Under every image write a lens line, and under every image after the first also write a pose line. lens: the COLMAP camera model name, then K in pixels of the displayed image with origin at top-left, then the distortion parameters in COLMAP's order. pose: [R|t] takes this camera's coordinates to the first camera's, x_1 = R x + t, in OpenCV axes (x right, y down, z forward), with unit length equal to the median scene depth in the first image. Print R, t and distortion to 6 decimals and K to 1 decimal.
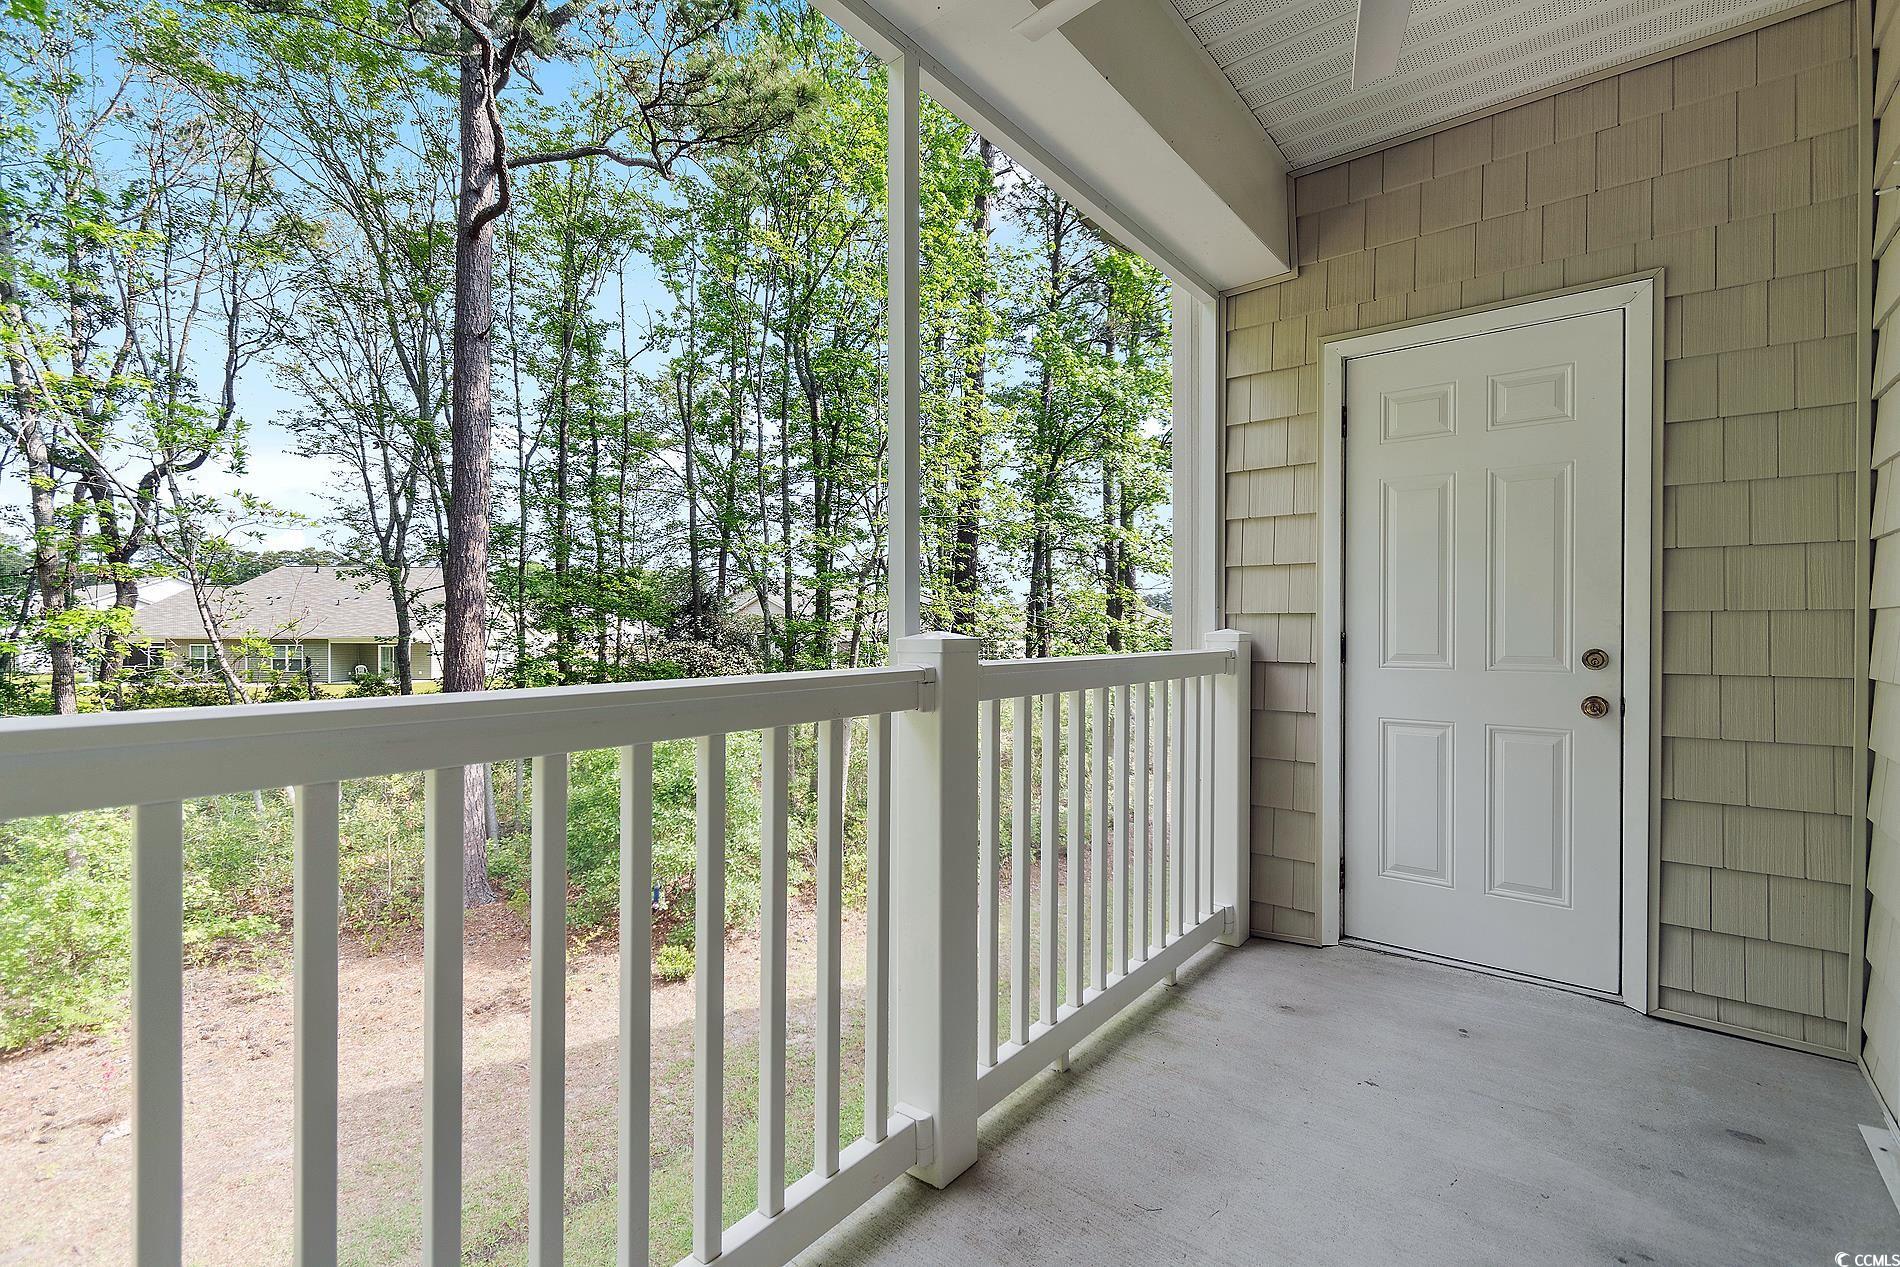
lens RADIAL K [[843.4, 0, 947.9], [0, 843.4, 628.3], [0, 0, 1]] dist [0.002237, -0.001947]
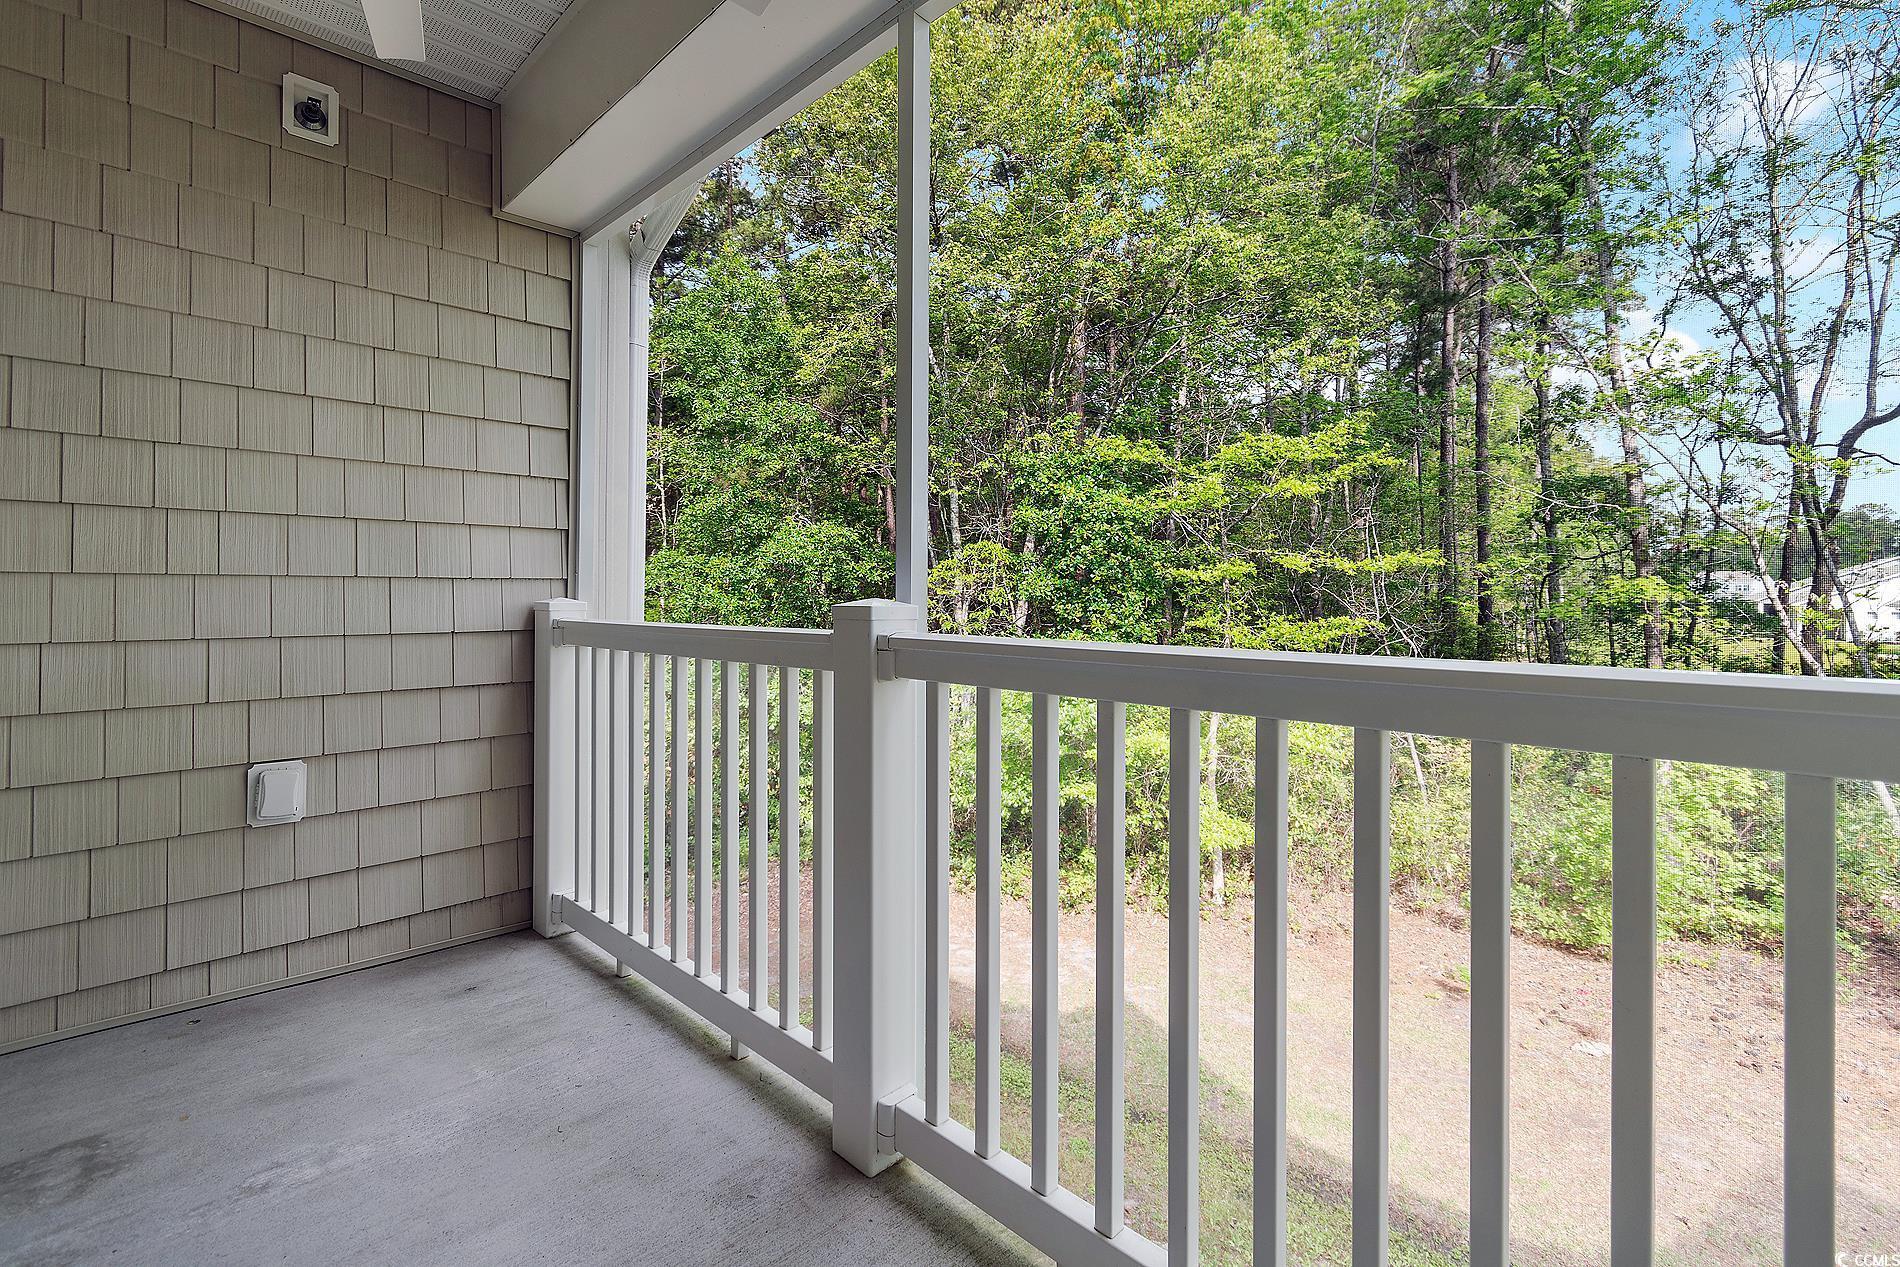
lens RADIAL K [[843.4, 0, 916.7], [0, 843.4, 589.5], [0, 0, 1]] dist [0.002237, -0.001947]
pose [[-0.104314, 0.001391, -0.994543, 0.715100], [-0.001050, 0.999998, 0.001509, -0.002330], [0.994544, 0.001202, -0.104313, 0.878256]]
